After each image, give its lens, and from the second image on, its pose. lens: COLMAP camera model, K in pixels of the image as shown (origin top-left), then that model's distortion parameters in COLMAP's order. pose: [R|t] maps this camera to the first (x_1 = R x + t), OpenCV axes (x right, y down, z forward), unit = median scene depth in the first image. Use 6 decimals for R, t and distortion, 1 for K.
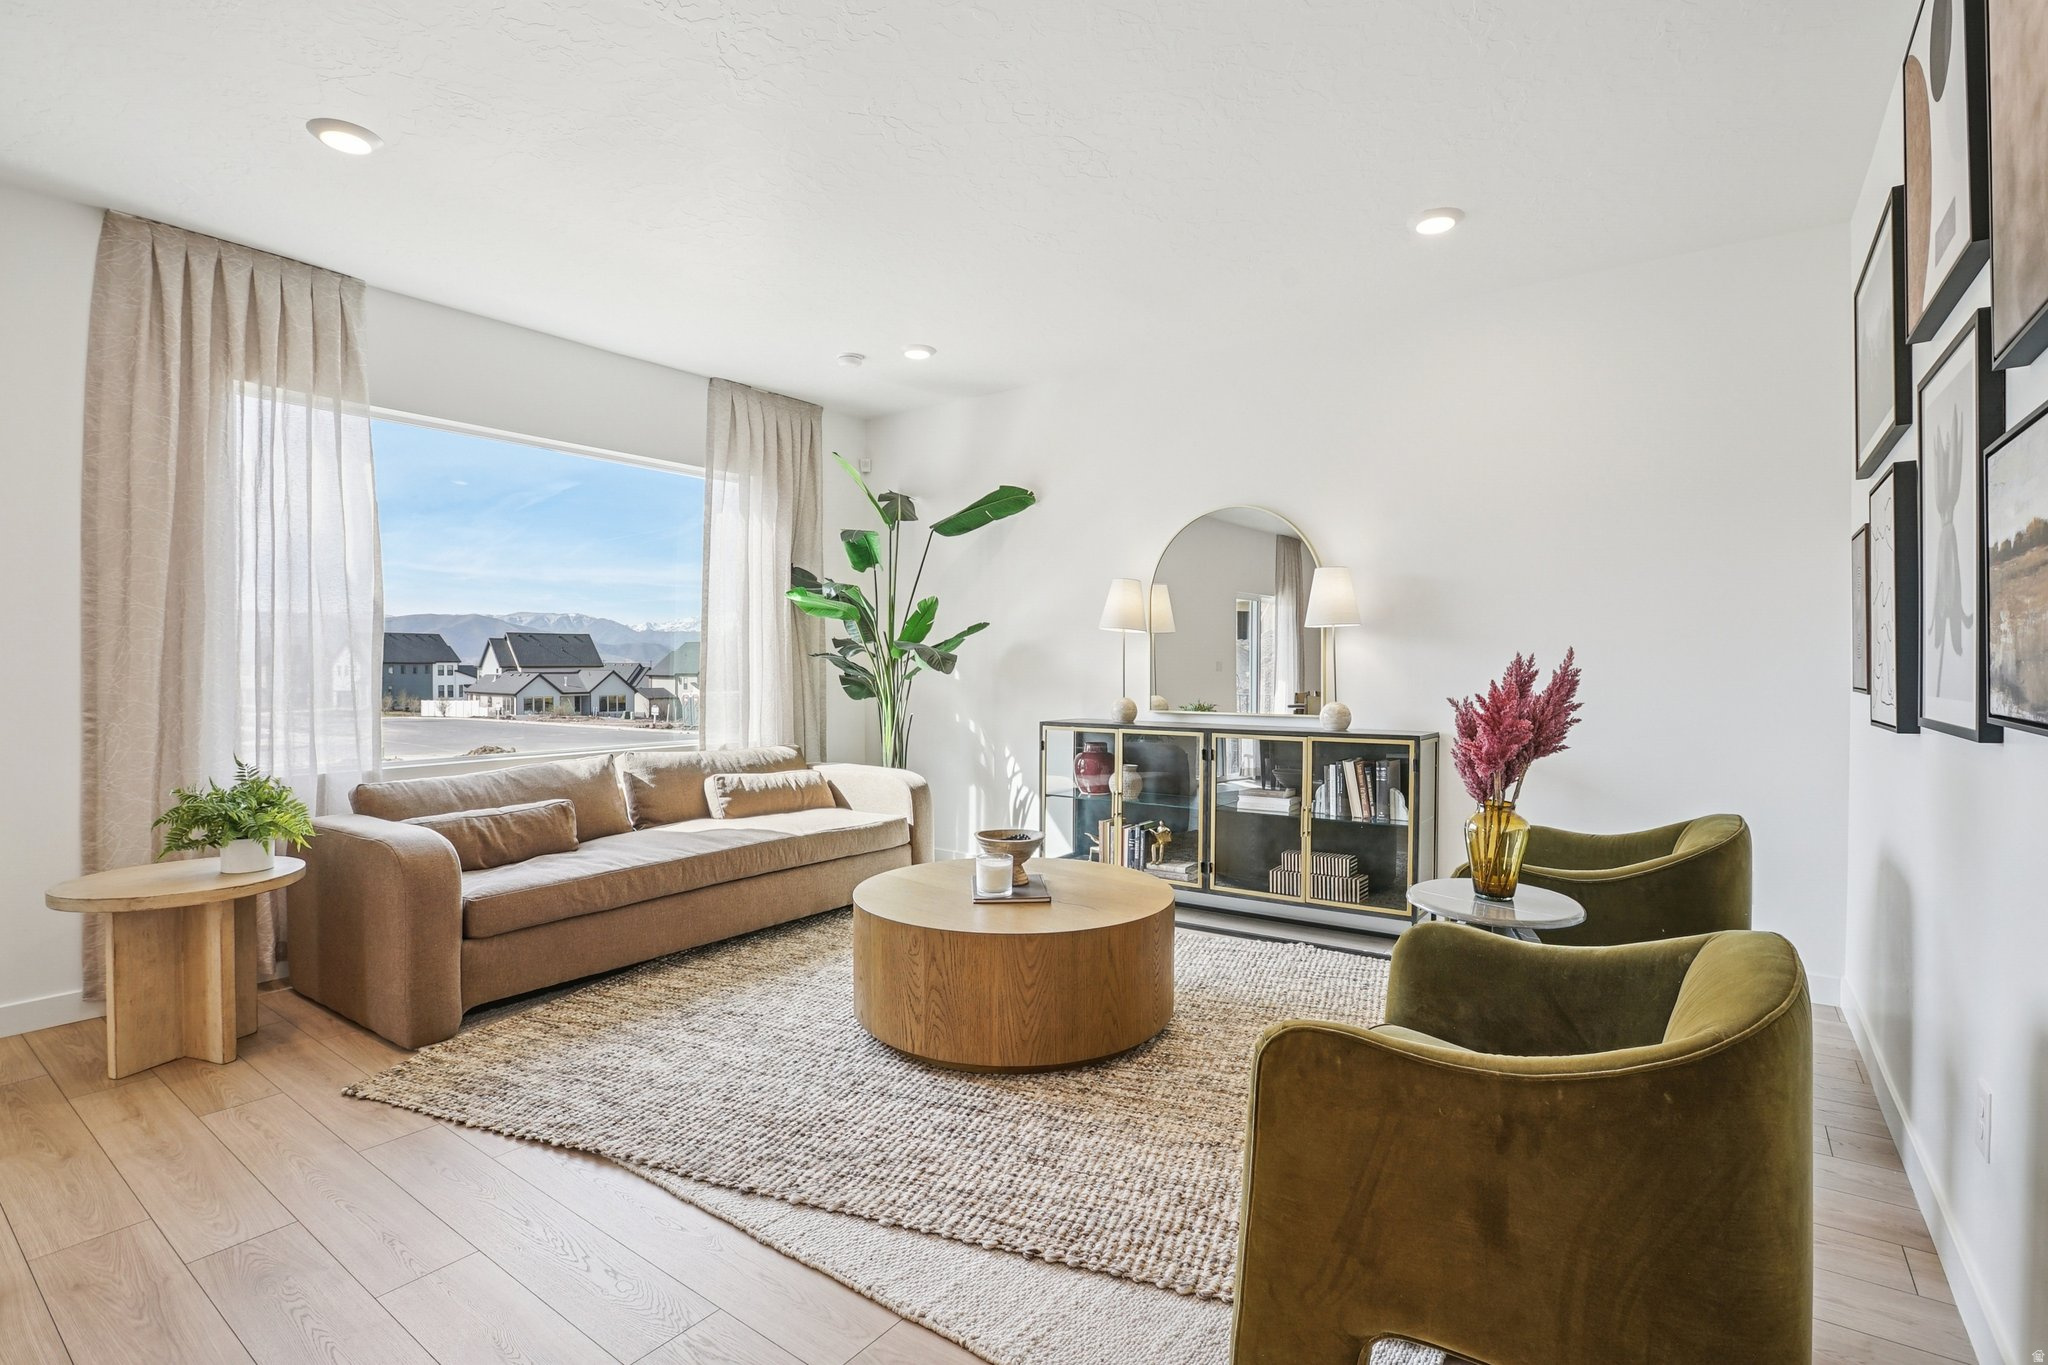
lens RADIAL K [[958.2, 0, 1035.0], [0, 958.2, 676.0], [0, 0, 1]] dist [-0.067238, 0.033874]
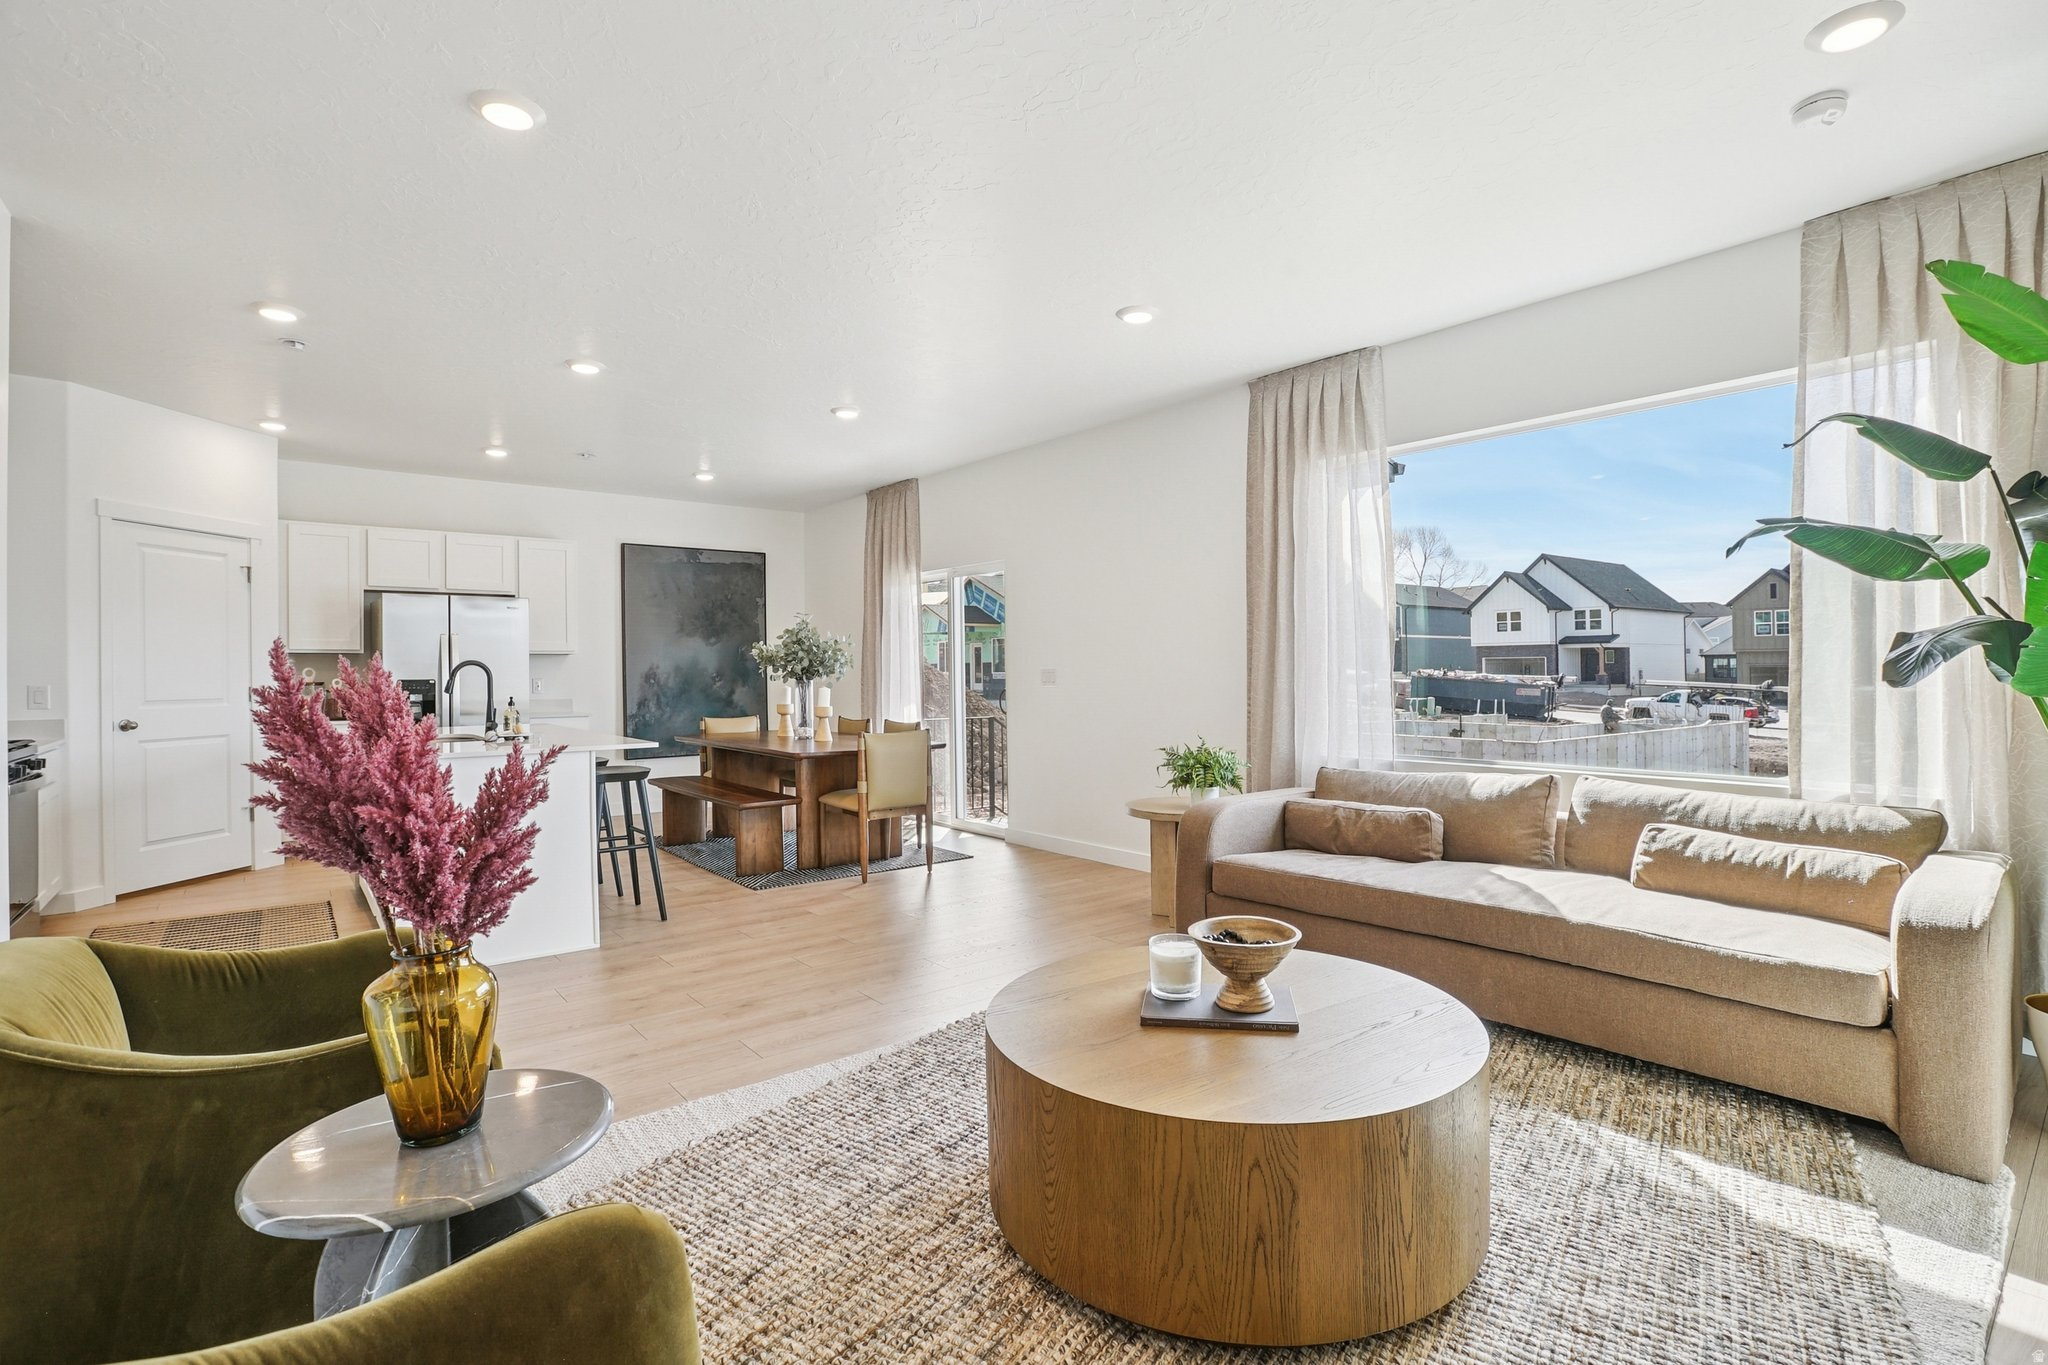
lens RADIAL K [[958.2, 0, 1035.0], [0, 958.2, 676.0], [0, 0, 1]] dist [-0.067238, 0.033874]
pose [[-0.254763, 0.007047, -0.966978, 0.558031], [-0.003225, 0.999962, 0.008137, -0.012879], [0.966998, 0.005192, -0.254731, 0.898614]]
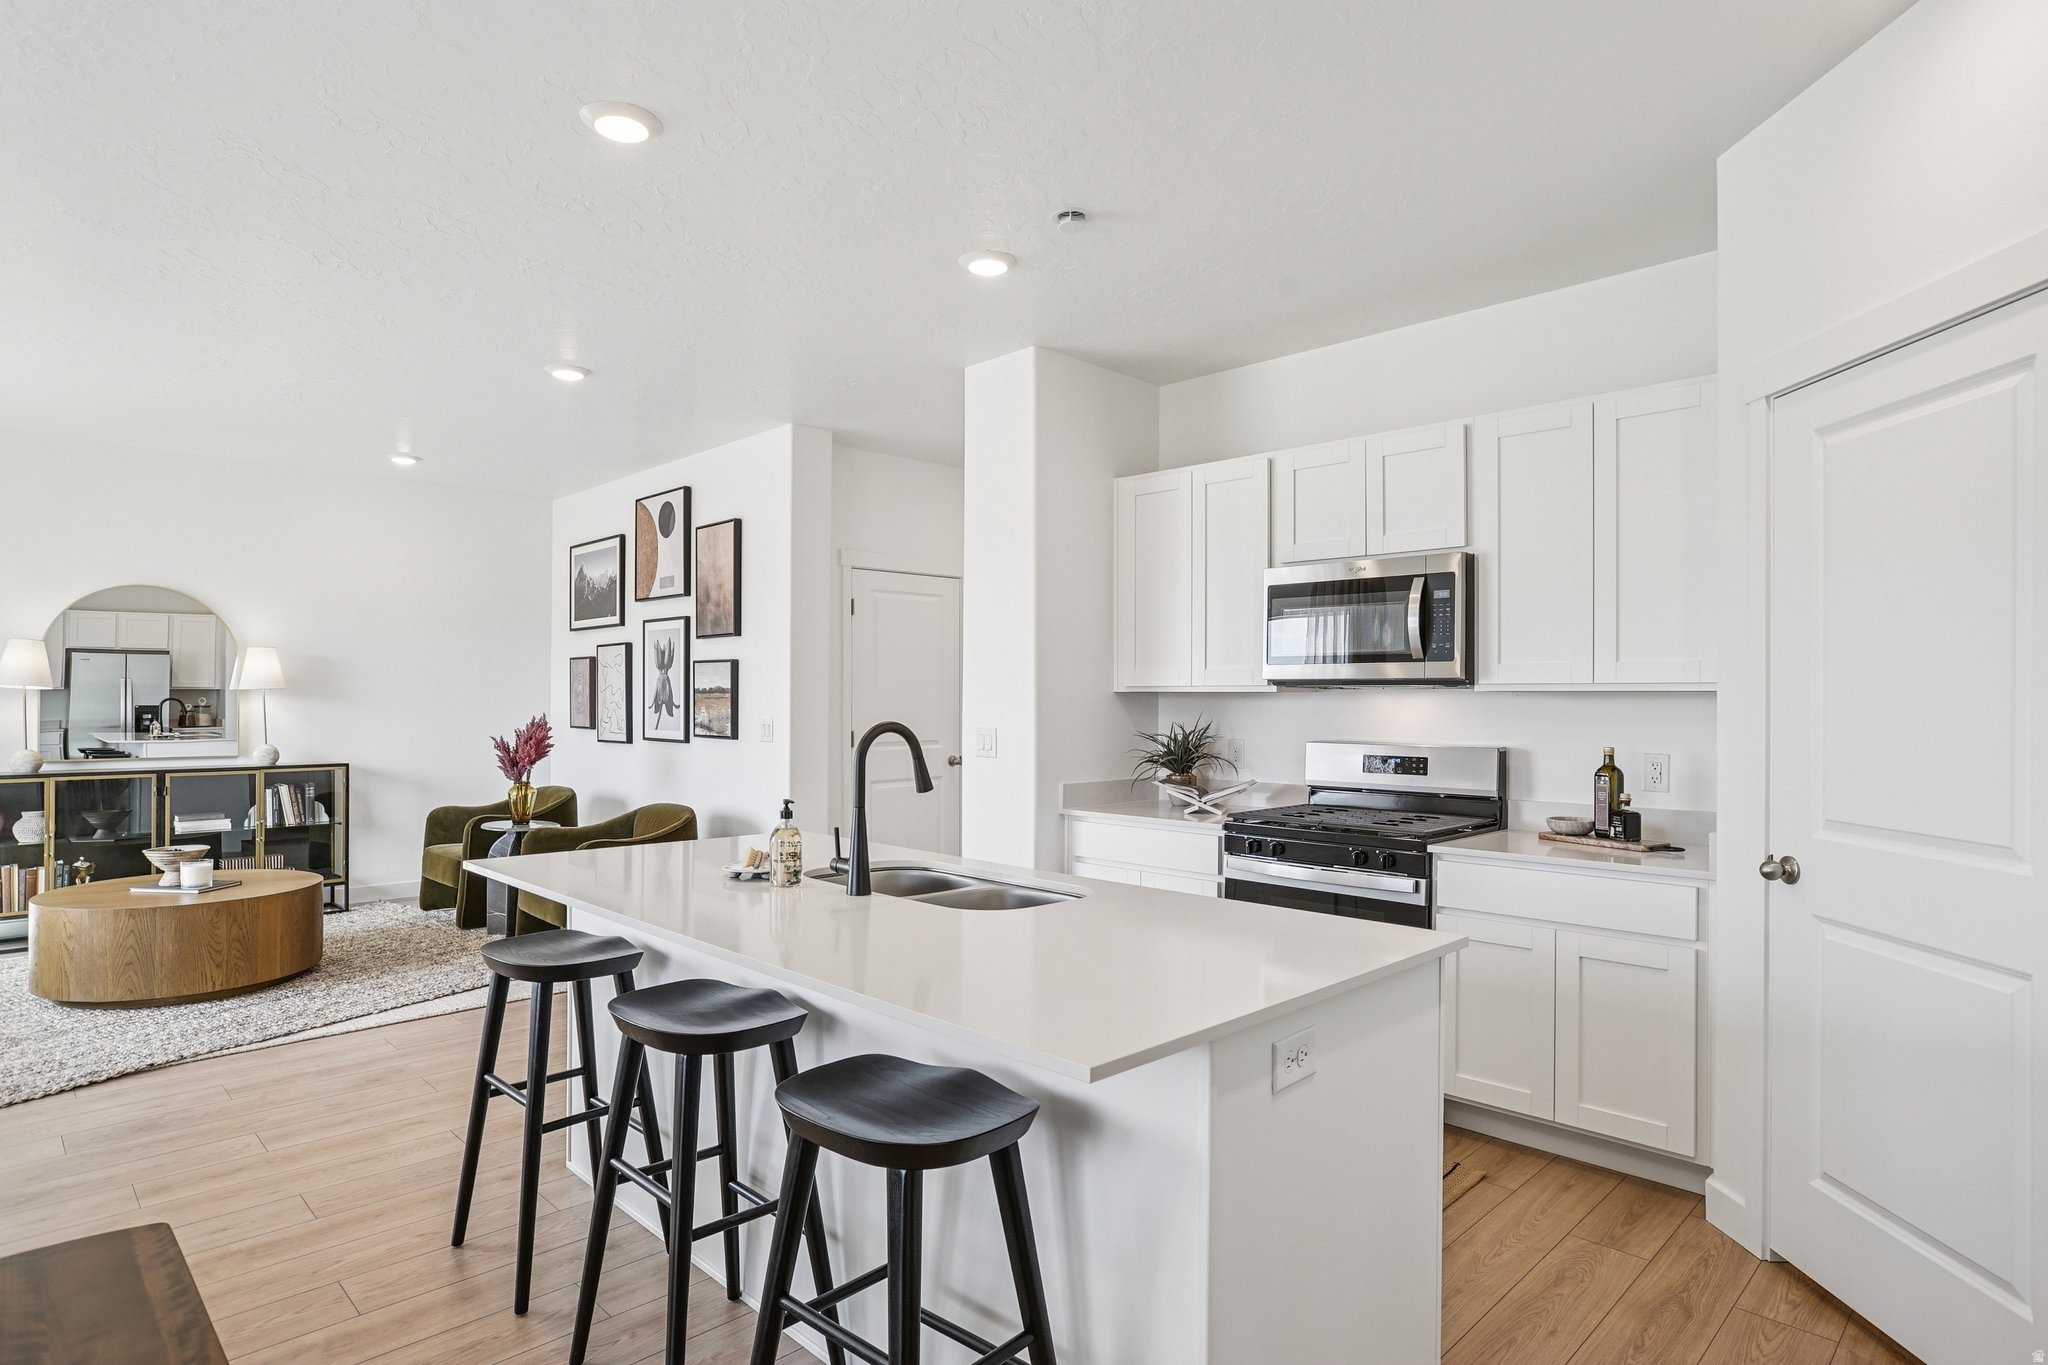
lens RADIAL K [[1097.5, 0, 1028.8], [0, 1097.5, 696.0], [0, 0, 1]] dist [-0.046303, 0.030348]
pose [[0.162798, 0.003136, 0.986654, -1.176576], [0.005463, 0.999977, -0.004080, -0.033837], [-0.986644, 0.006054, 0.162777, -0.389521]]
